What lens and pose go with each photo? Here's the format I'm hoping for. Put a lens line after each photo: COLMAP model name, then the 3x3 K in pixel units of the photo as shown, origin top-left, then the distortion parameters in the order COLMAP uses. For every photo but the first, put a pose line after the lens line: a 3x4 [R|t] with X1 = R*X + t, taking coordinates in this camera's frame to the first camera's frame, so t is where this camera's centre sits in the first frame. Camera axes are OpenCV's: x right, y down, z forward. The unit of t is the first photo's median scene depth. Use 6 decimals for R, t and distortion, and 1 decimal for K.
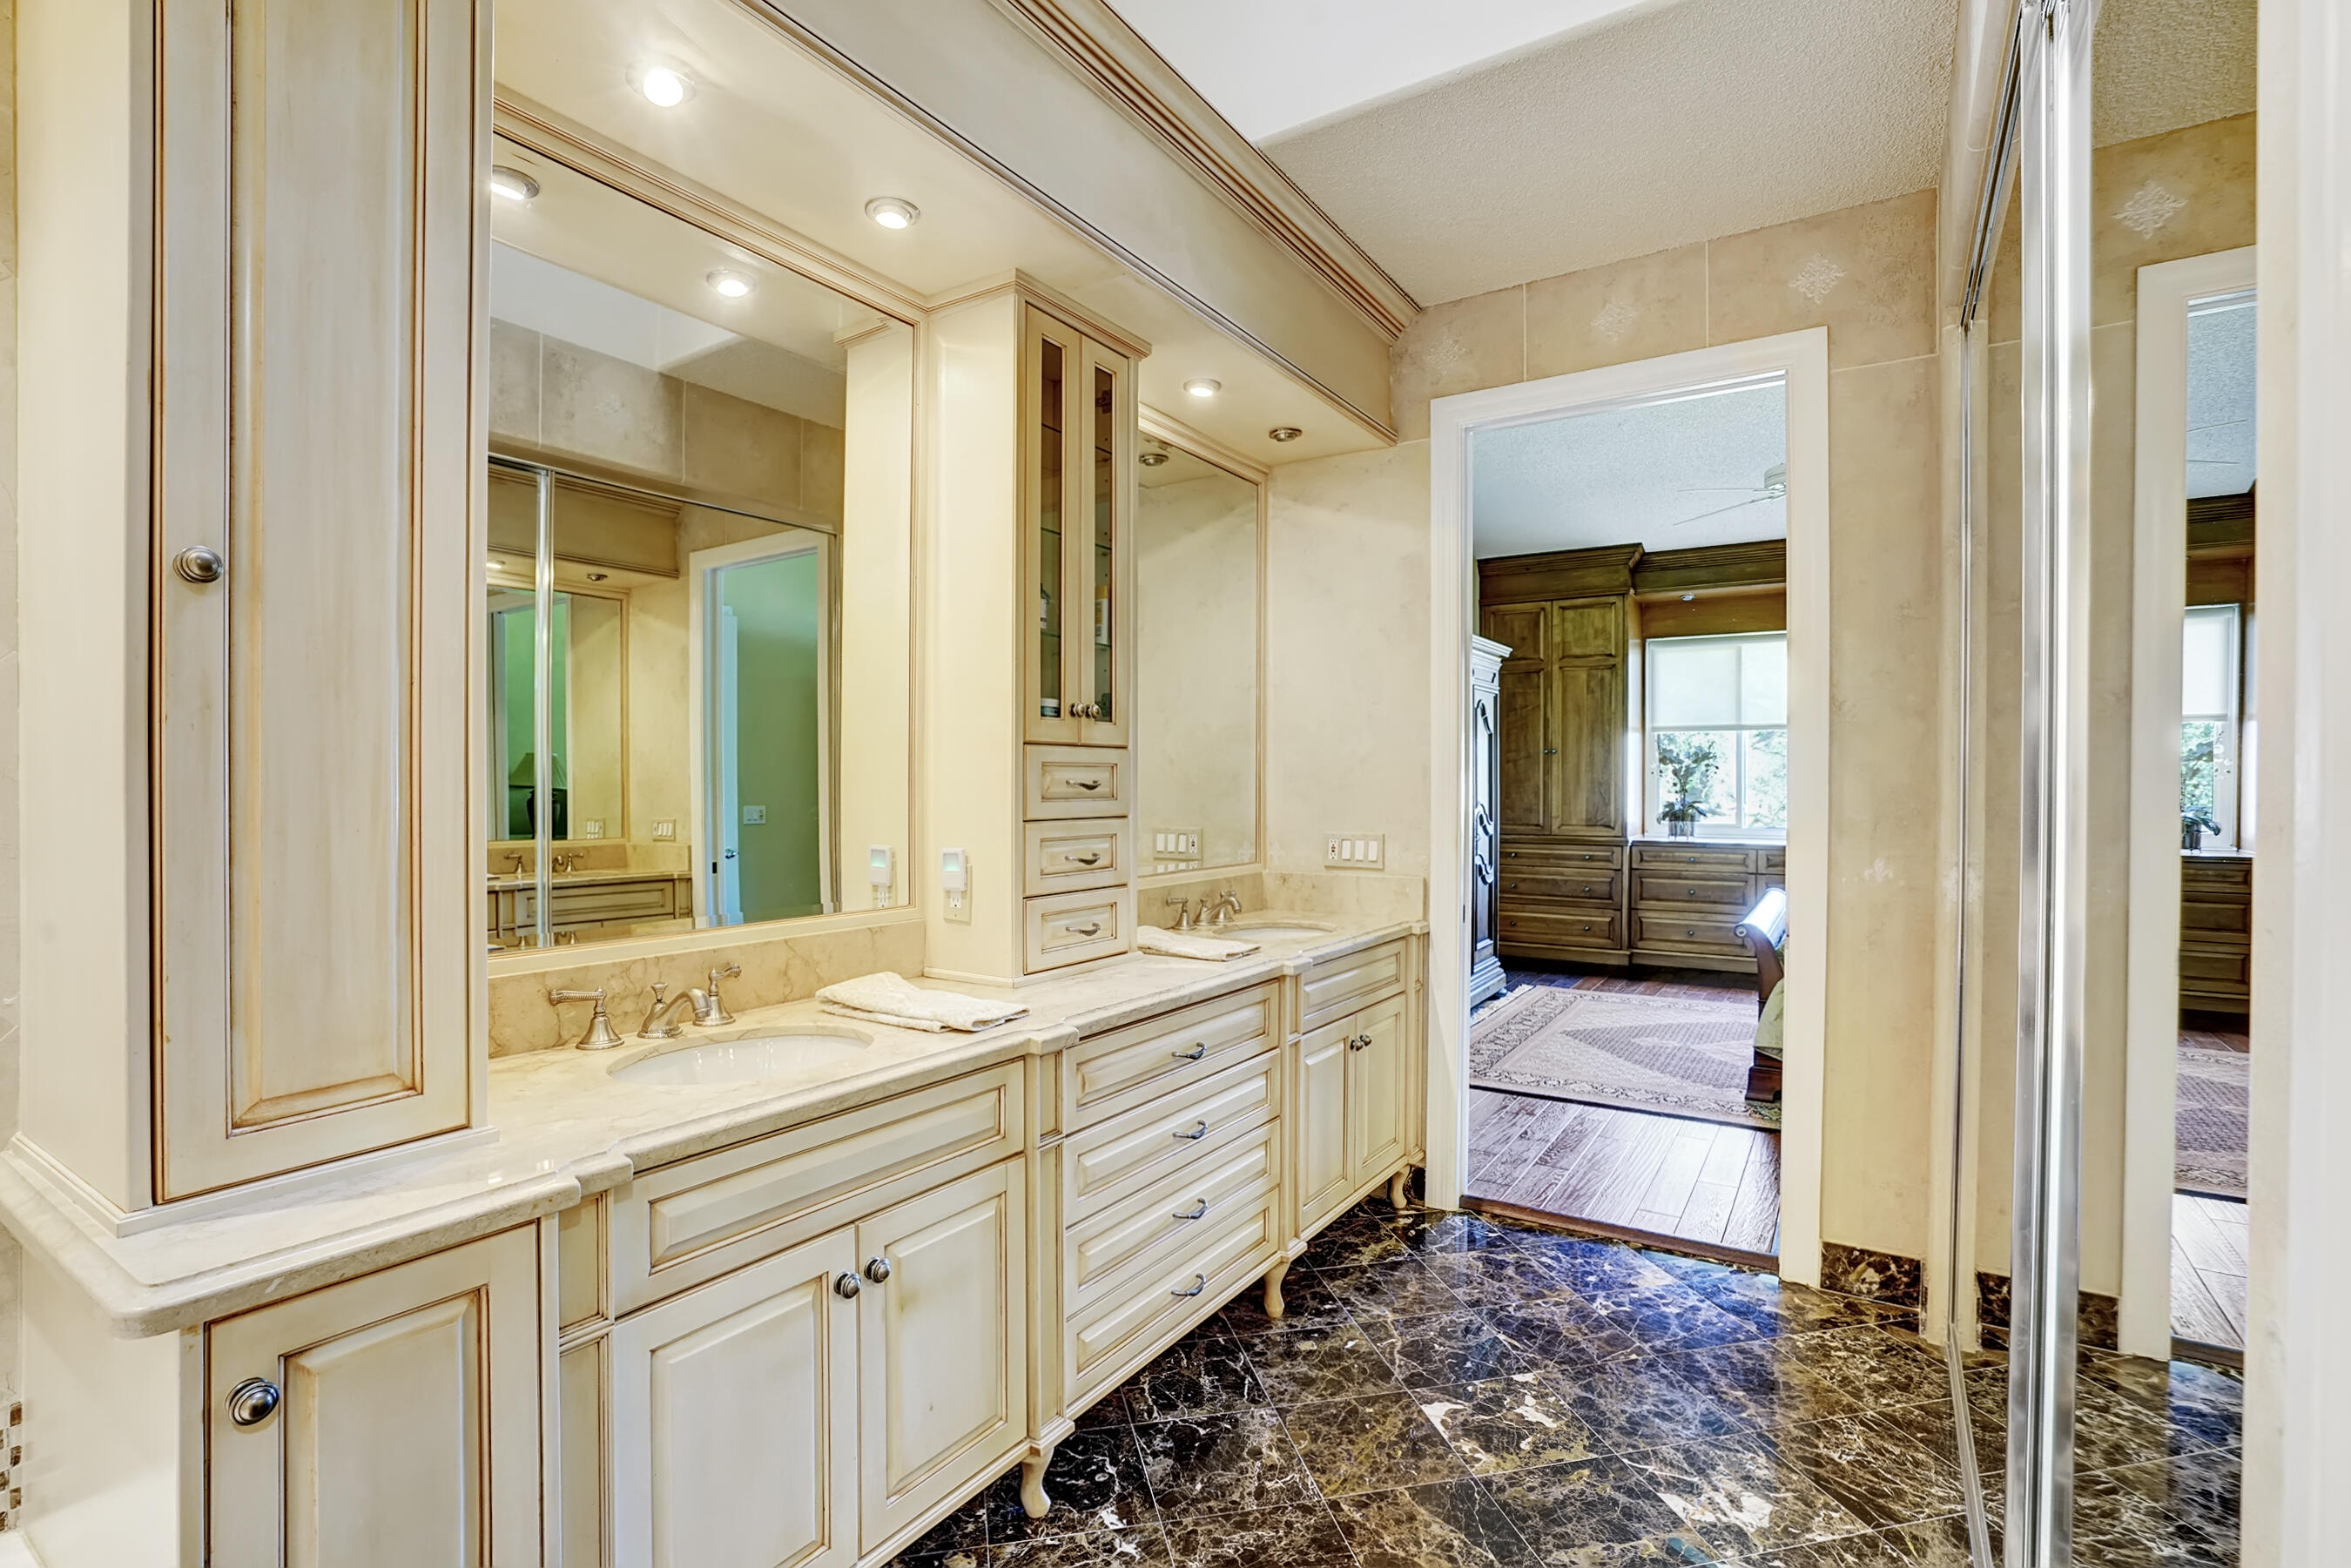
lens RADIAL K [[1103.2, 0, 1170.9], [0, 1103.2, 795.4], [0, 0, 1]] dist [-0.065287, 0.031131]
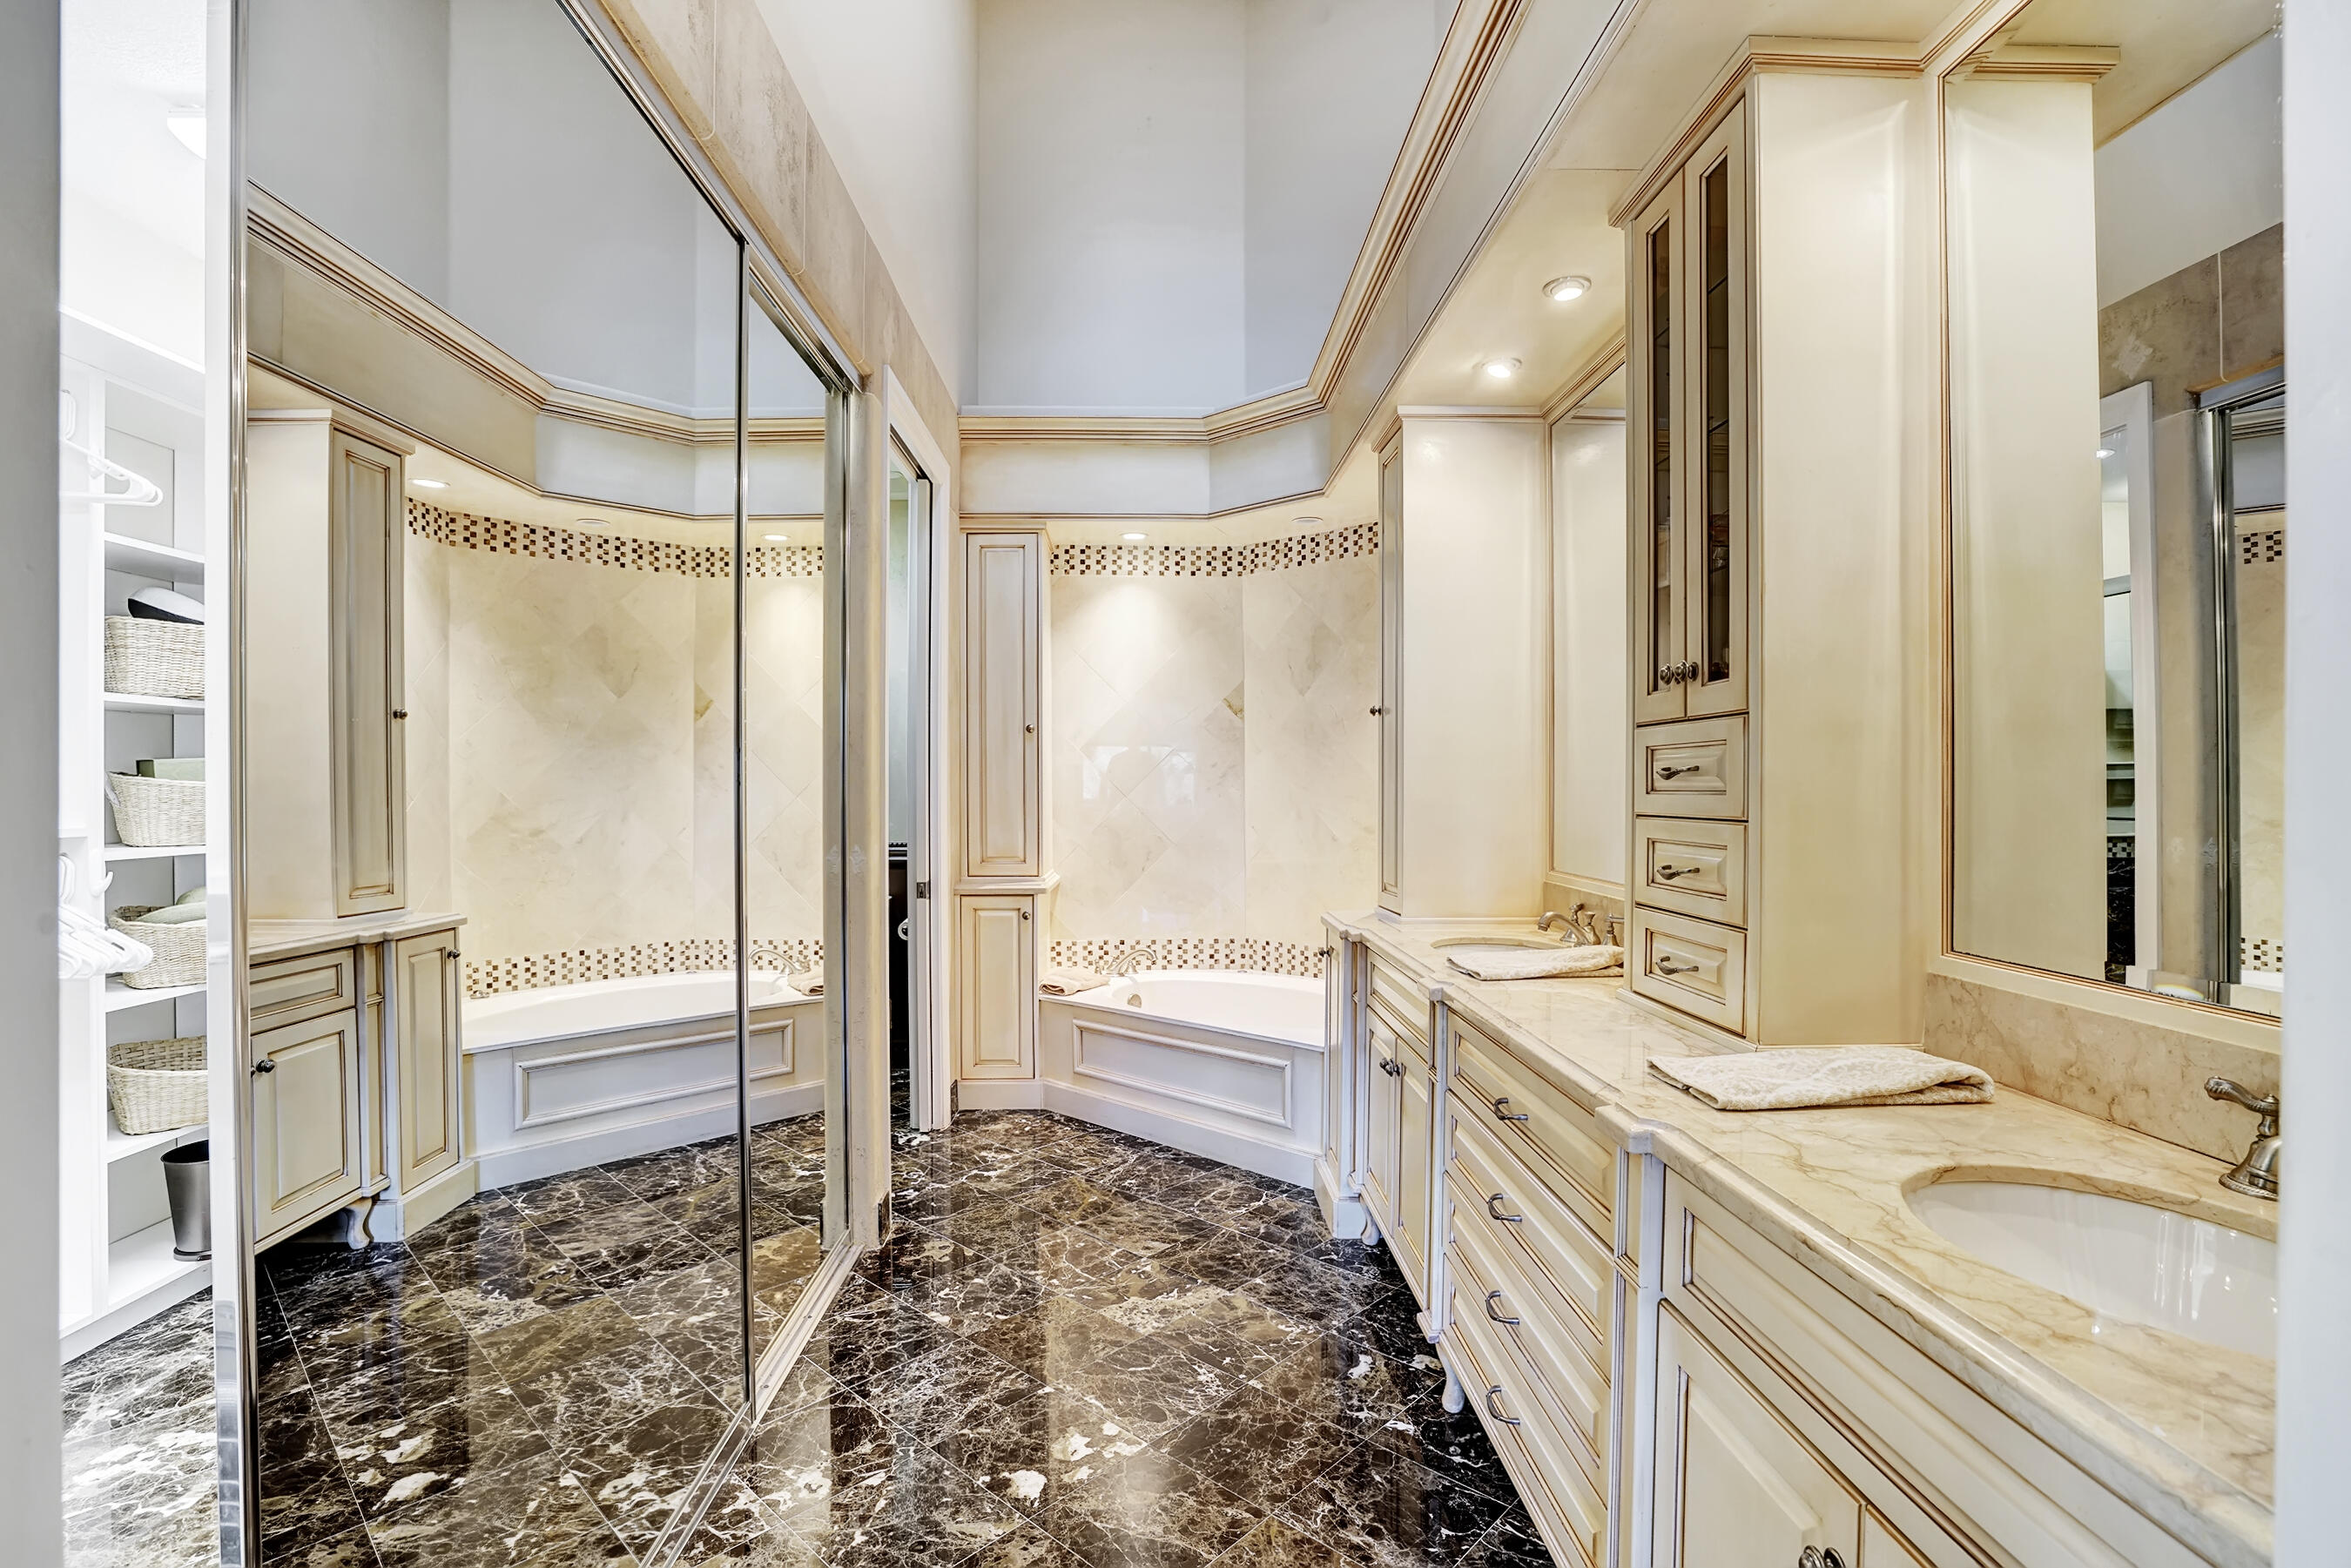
lens RADIAL K [[1103.2, 0, 1170.9], [0, 1103.2, 795.4], [0, 0, 1]] dist [-0.065287, 0.031131]
pose [[-0.825266, 0.008064, -0.564687, 0.775724], [-0.000680, 0.999883, 0.015272, -0.007781], [0.564744, 0.012987, -0.825164, 1.782670]]
